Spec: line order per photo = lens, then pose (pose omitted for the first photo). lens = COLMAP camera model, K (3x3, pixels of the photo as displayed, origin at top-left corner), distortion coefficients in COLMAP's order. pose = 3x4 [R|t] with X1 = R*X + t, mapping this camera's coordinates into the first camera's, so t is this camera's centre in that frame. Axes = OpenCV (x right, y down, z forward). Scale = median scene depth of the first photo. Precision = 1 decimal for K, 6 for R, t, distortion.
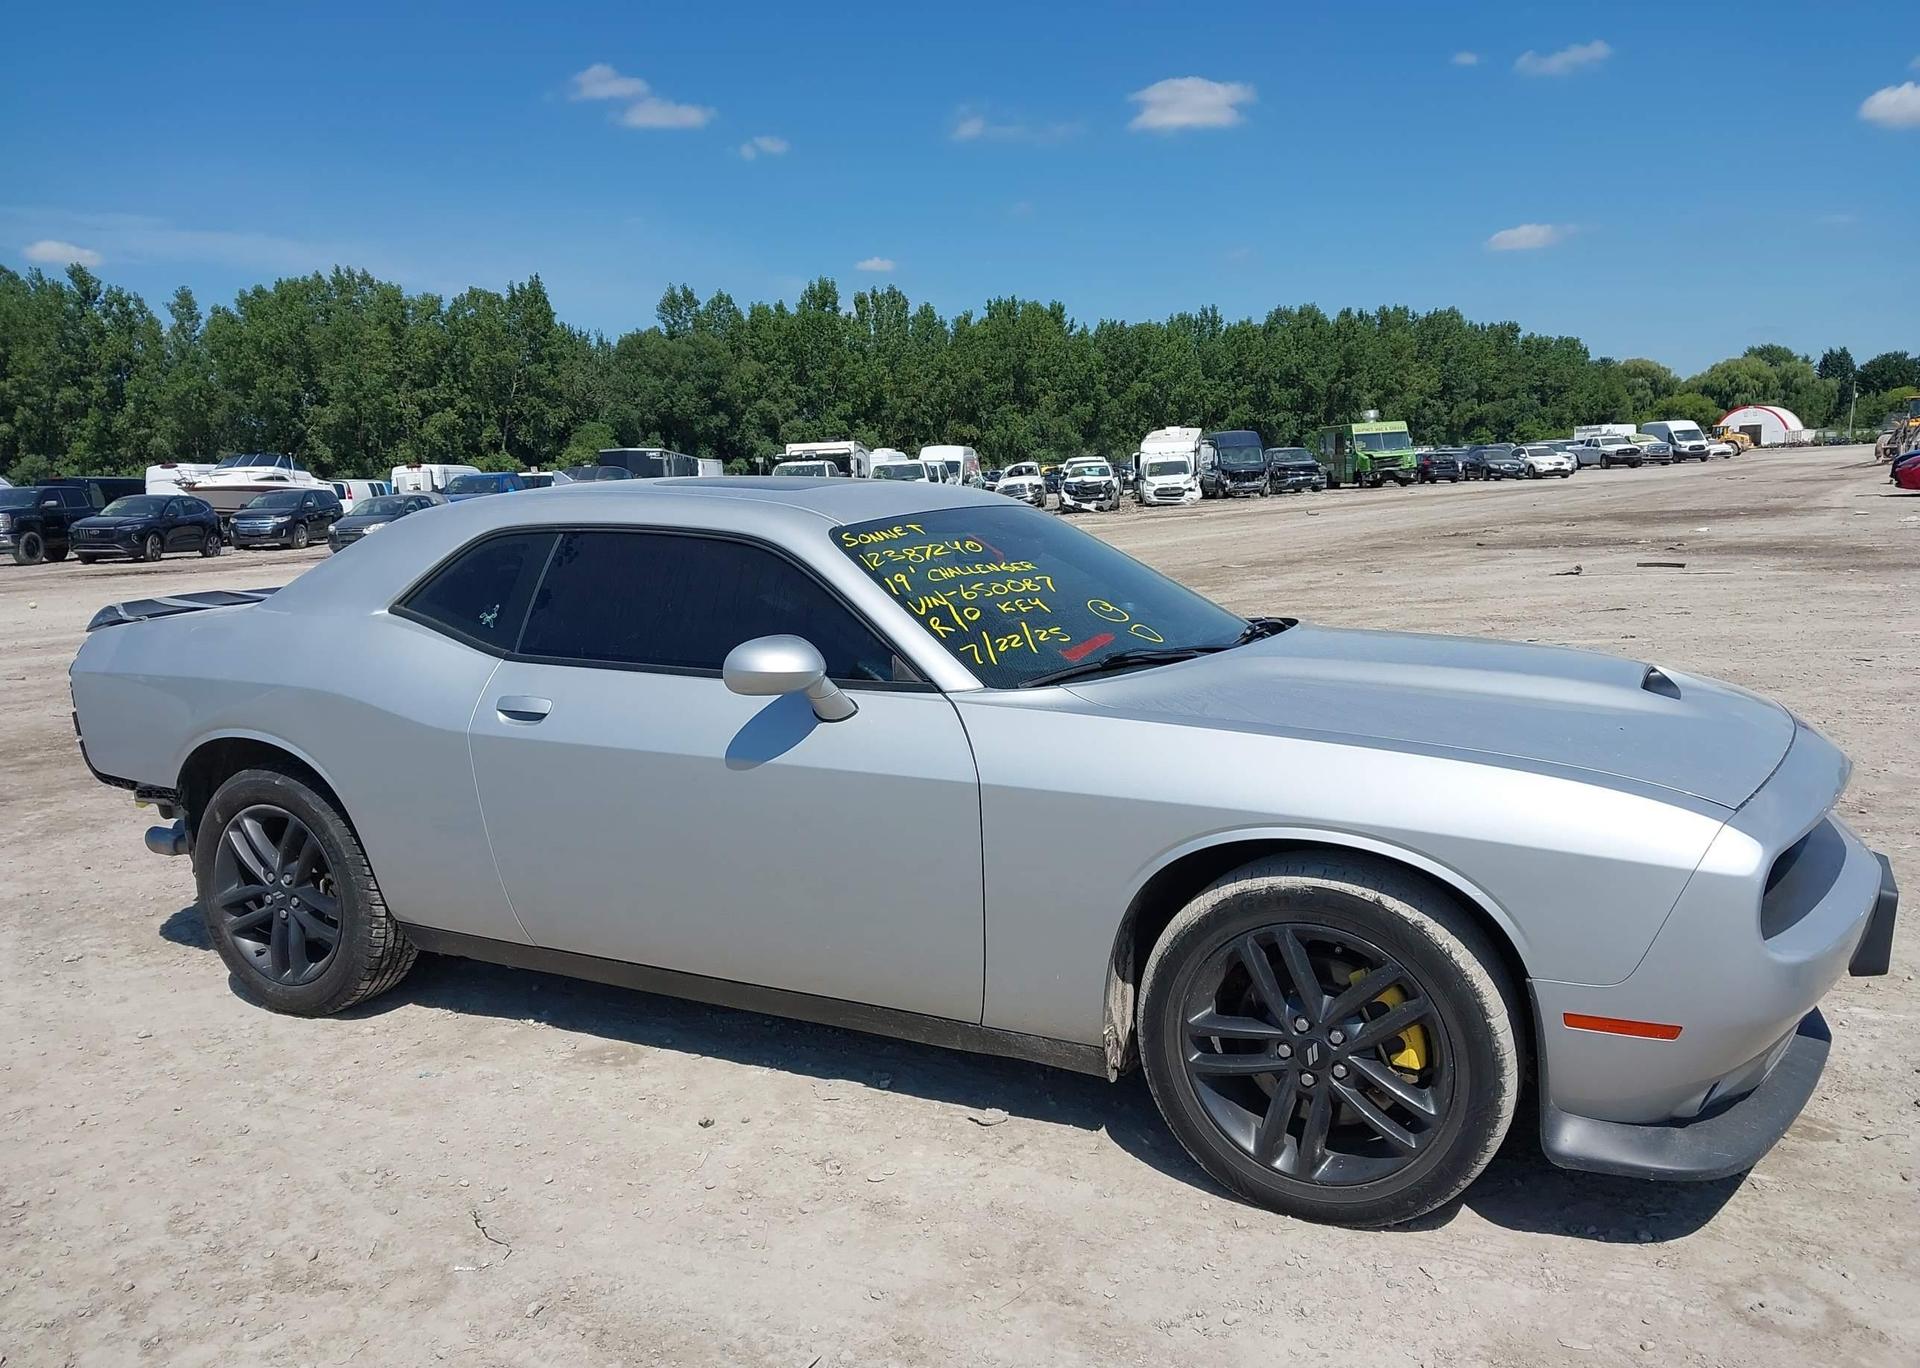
lens RADIAL K [[1593.4, 0, 960.0], [0, 1593.4, 684.0], [0, 0, 1]] dist [0.011302, -0.085072]
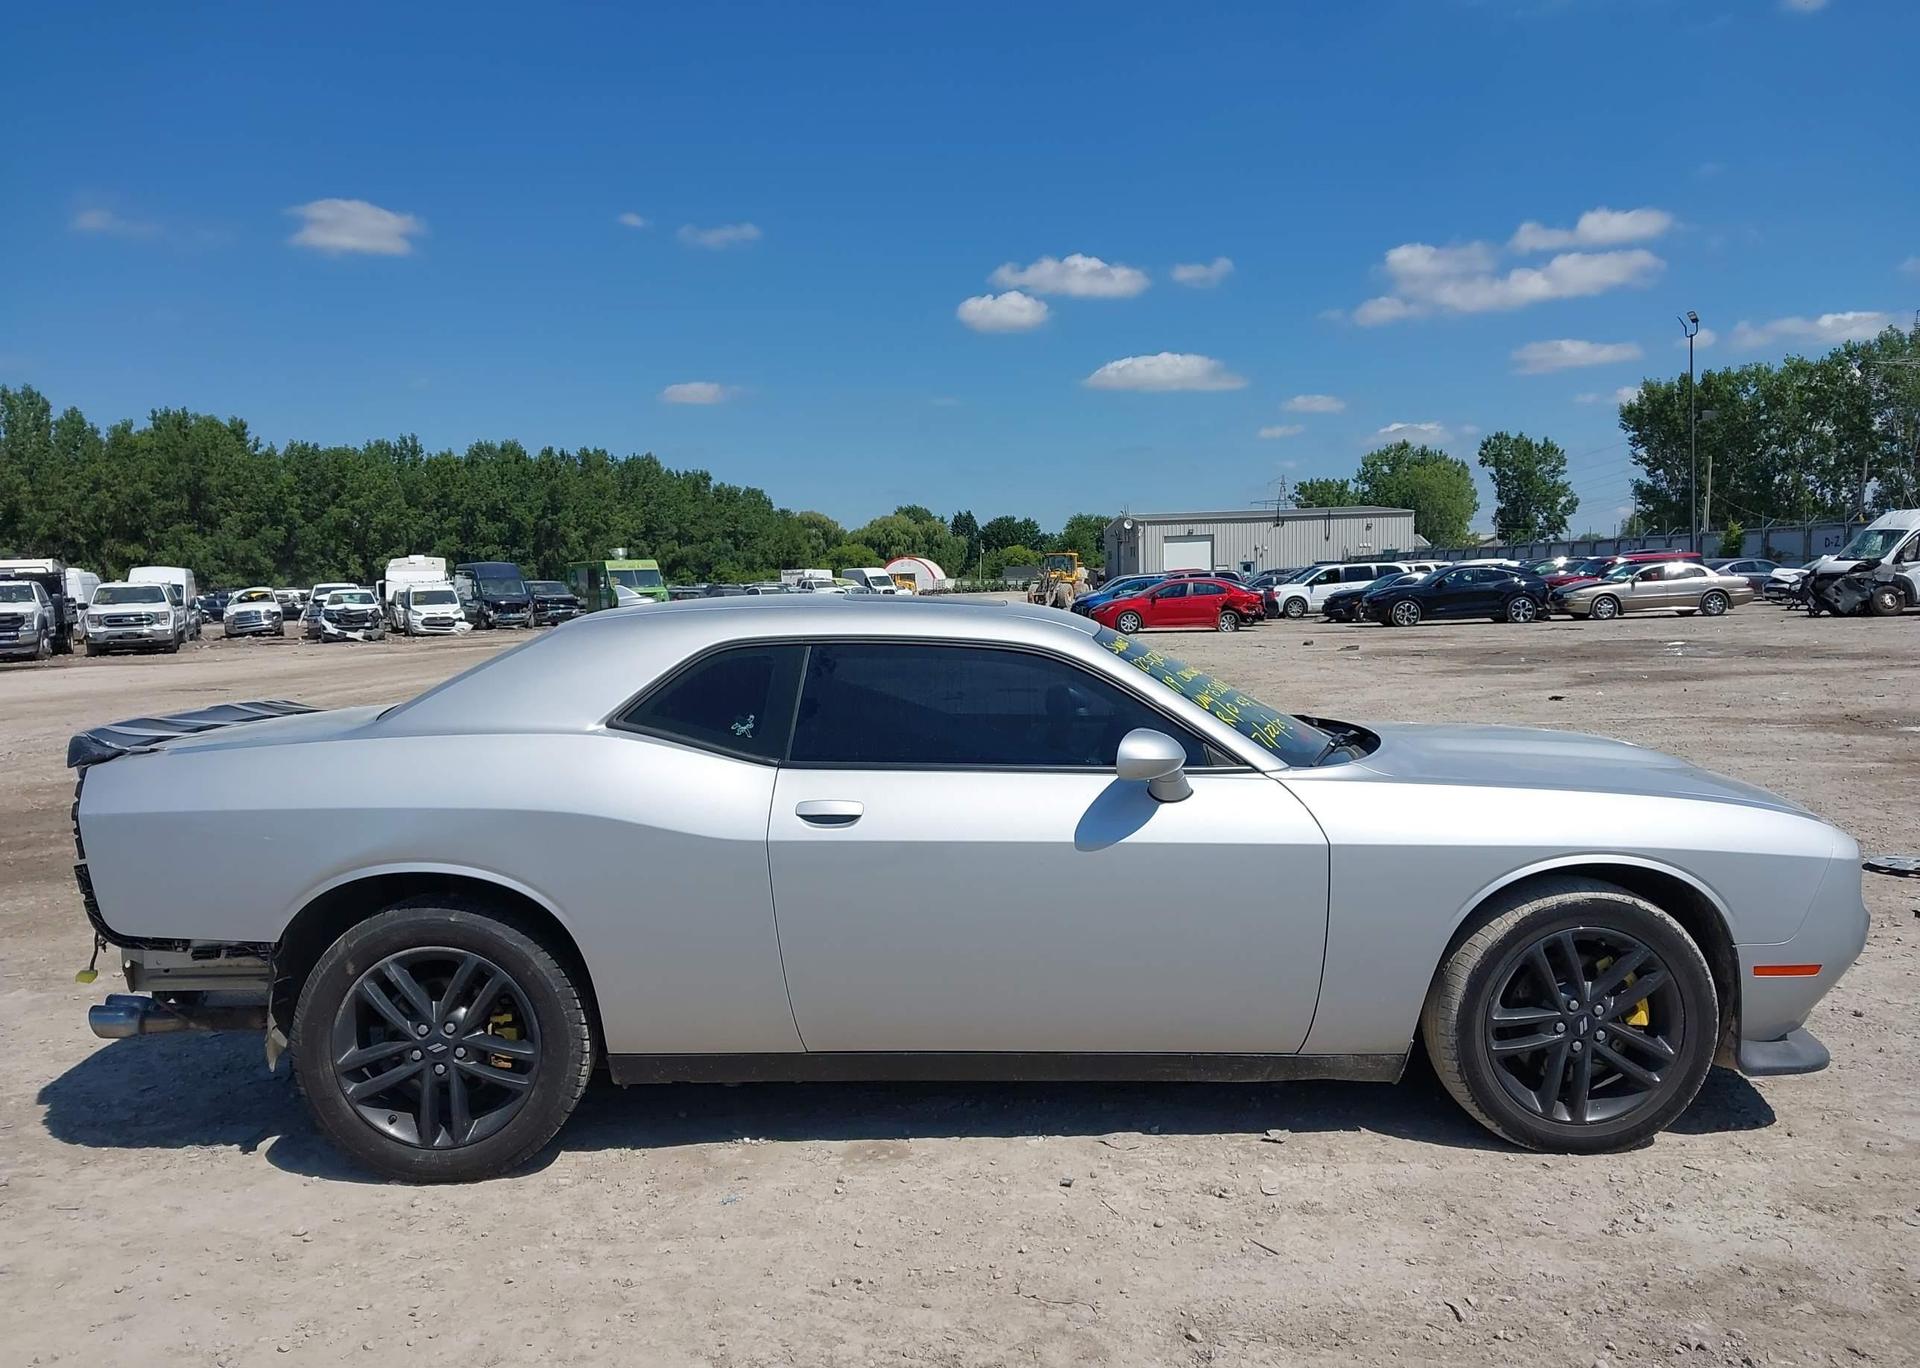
lens RADIAL K [[1593.4, 0, 960.0], [0, 1593.4, 684.0], [0, 0, 1]] dist [0.011302, -0.085072]
pose [[0.855716, -0.001182, 0.517445, -0.065116], [0.045146, 0.996354, -0.072385, 0.001220], [-0.515473, 0.085302, 0.852650, 0.006766]]
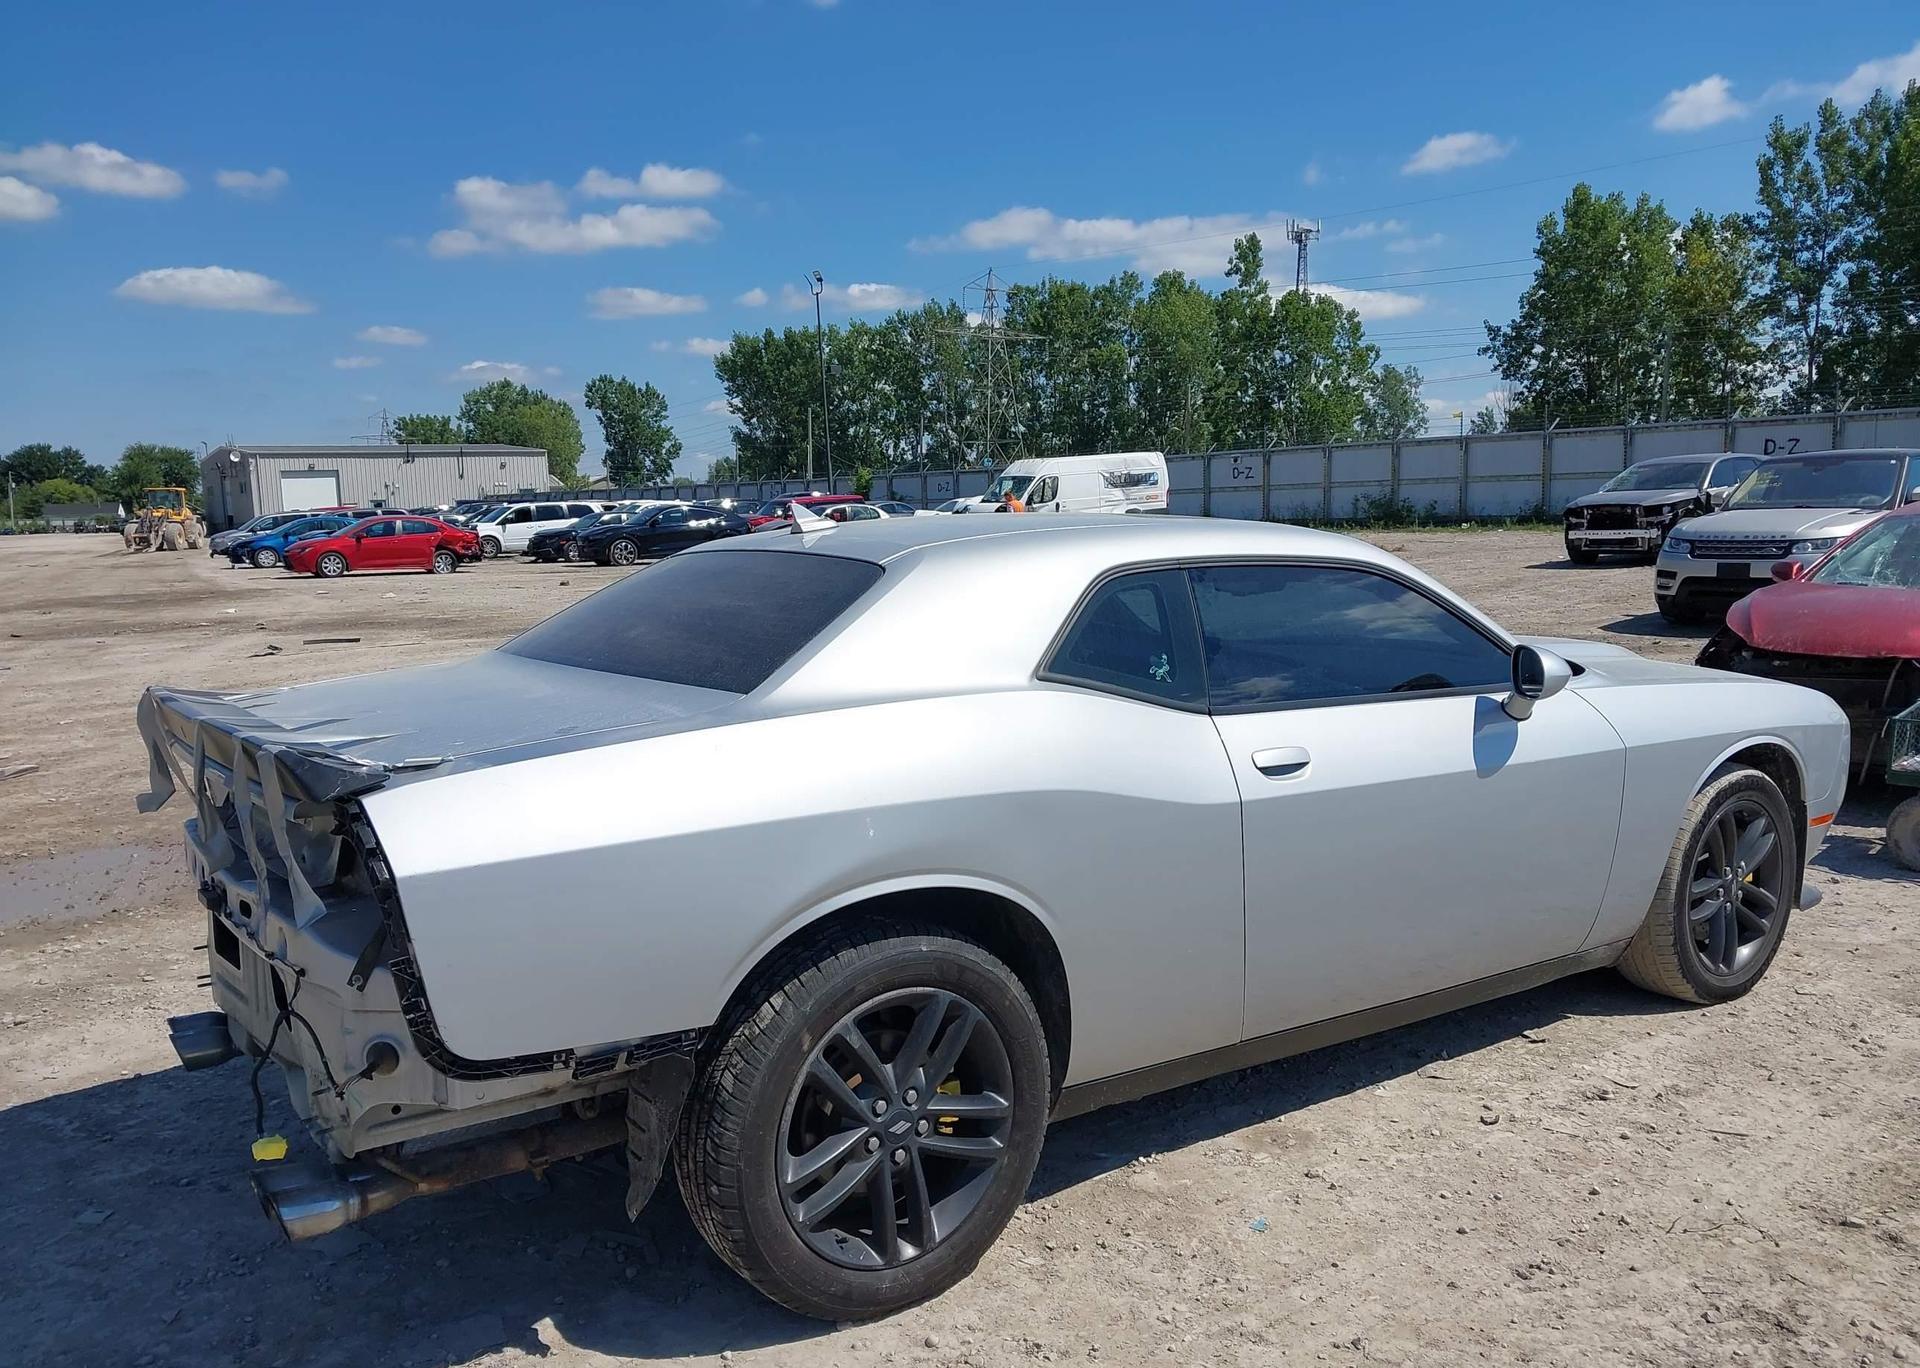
lens RADIAL K [[1574.3, 0, 954.9], [0, 1574.3, 709.0], [0, 0, 1]] dist [0.021005, -0.051989]
pose [[0.413473, -0.073023, 0.907584, -0.101885], [0.112960, 0.993192, 0.028449, -0.005114], [-0.903482, 0.090758, 0.418906, 0.071506]]
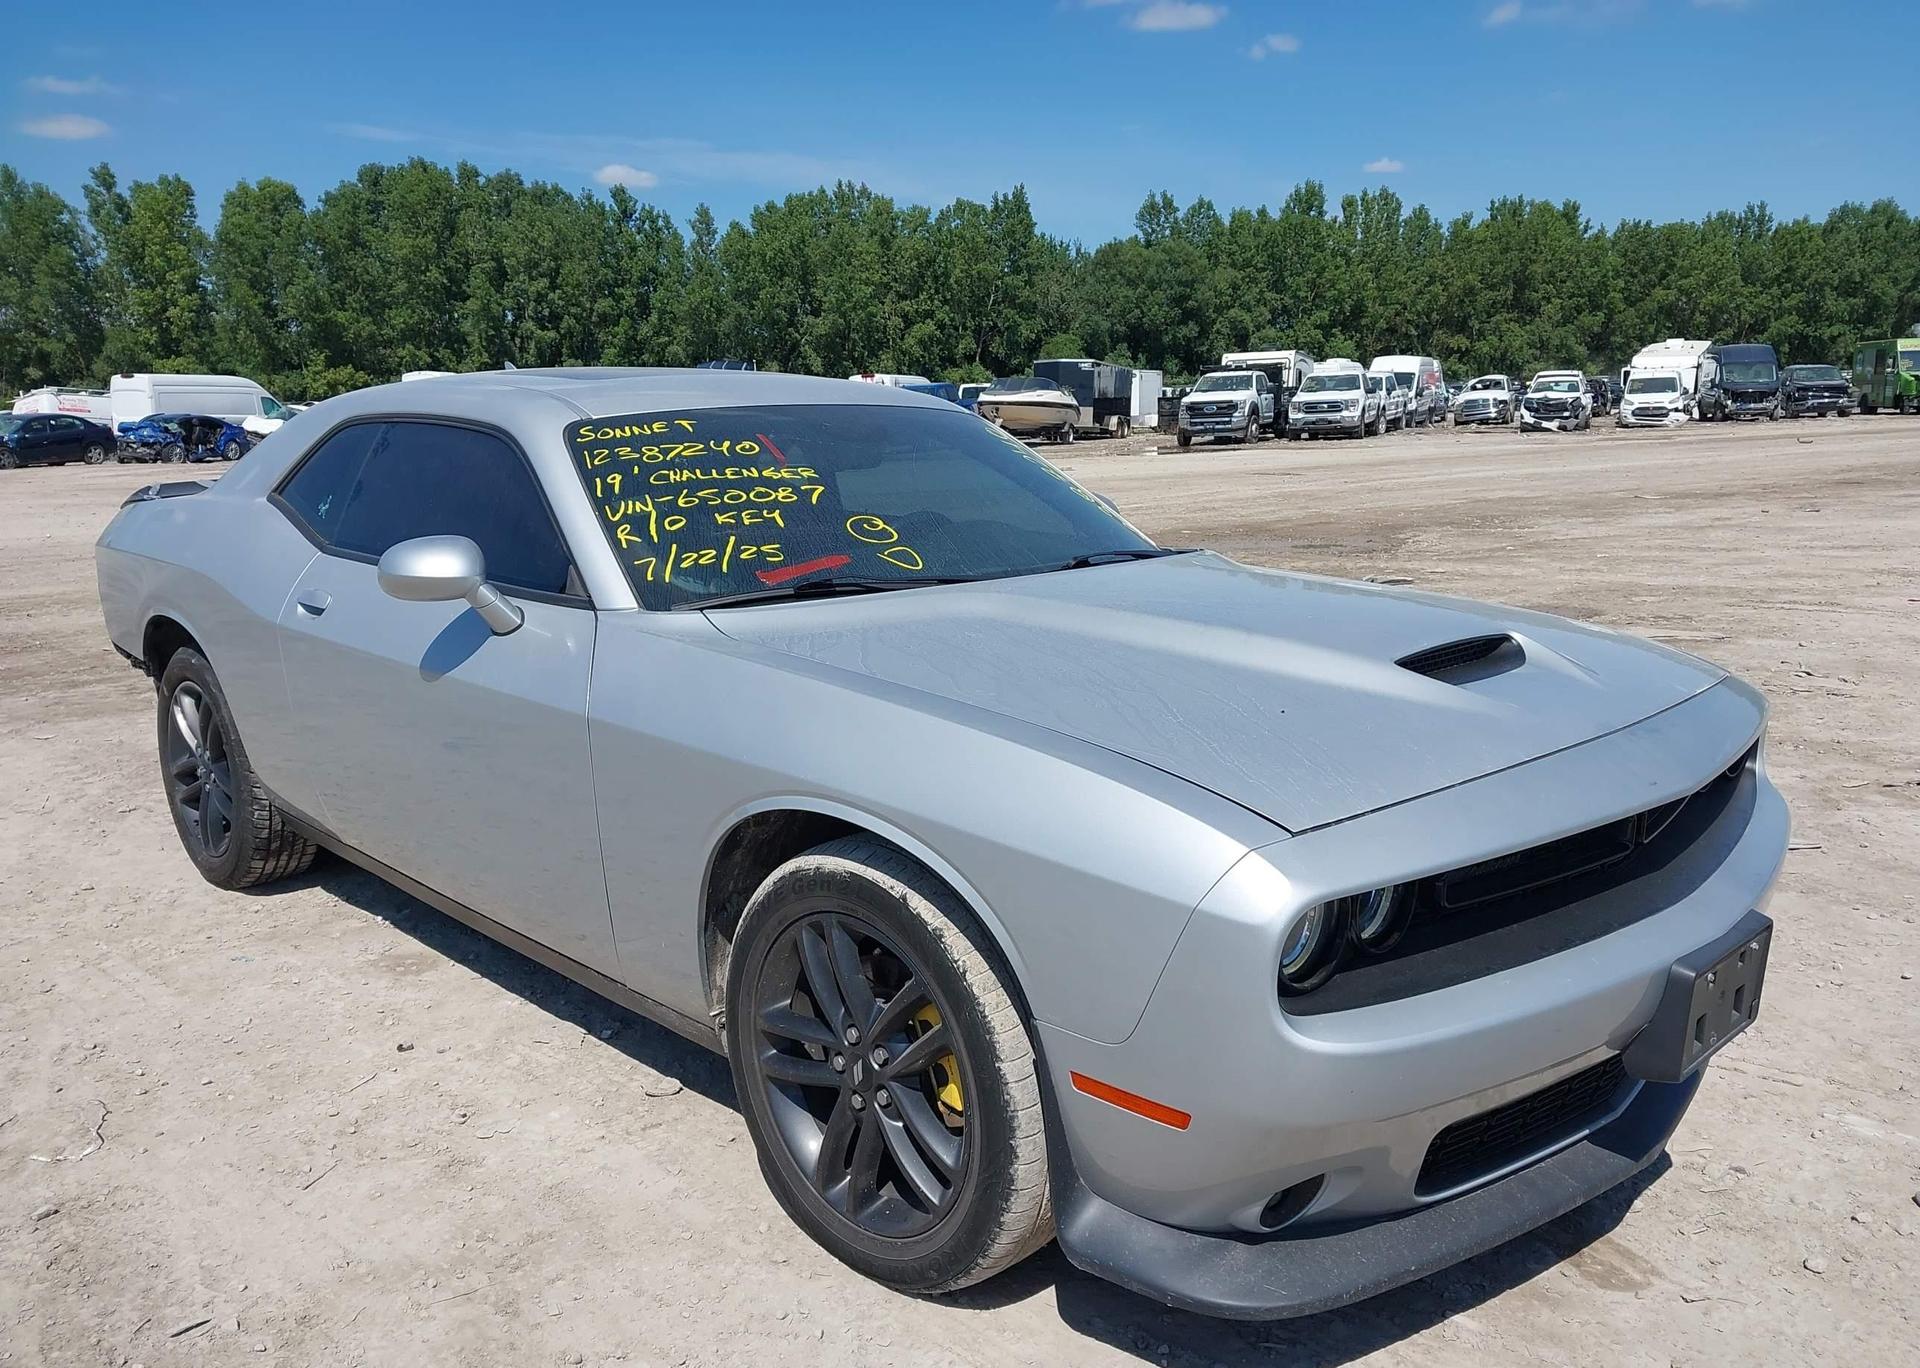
lens RADIAL K [[1593.4, 0, 960.0], [0, 1593.4, 684.0], [0, 0, 1]] dist [0.011302, -0.085072]
pose [[0.947172, 0.070099, -0.312972, 0.036369], [-0.053493, 0.996682, 0.061345, -0.001440], [0.316234, -0.041363, 0.947779, 0.017498]]
